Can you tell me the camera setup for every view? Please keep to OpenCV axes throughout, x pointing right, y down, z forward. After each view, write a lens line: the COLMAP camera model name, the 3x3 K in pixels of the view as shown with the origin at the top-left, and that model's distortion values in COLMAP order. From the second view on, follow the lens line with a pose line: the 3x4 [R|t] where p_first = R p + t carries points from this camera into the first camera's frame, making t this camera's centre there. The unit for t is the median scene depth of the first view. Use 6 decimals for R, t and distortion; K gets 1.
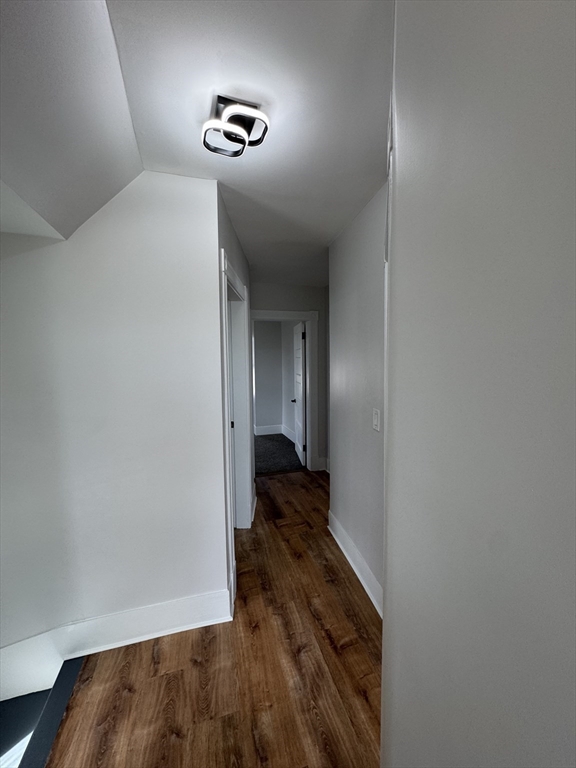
lens RADIAL K [[307.7, 0, 289.8], [0, 307.7, 381.9], [0, 0, 1]] dist [-0.003764, 0.000173]
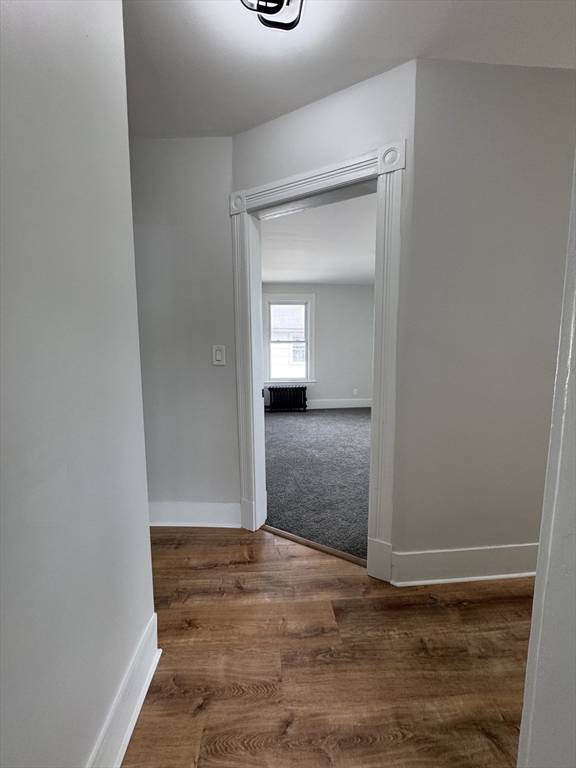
lens RADIAL K [[307.7, 0, 286.8], [0, 307.7, 385.9], [0, 0, 1]] dist [-0.003764, 0.000173]
pose [[0.204825, -0.101992, 0.973470, -0.905993], [0.076574, 0.993178, 0.087946, 0.189883], [-0.975799, 0.056529, 0.211237, 0.684399]]
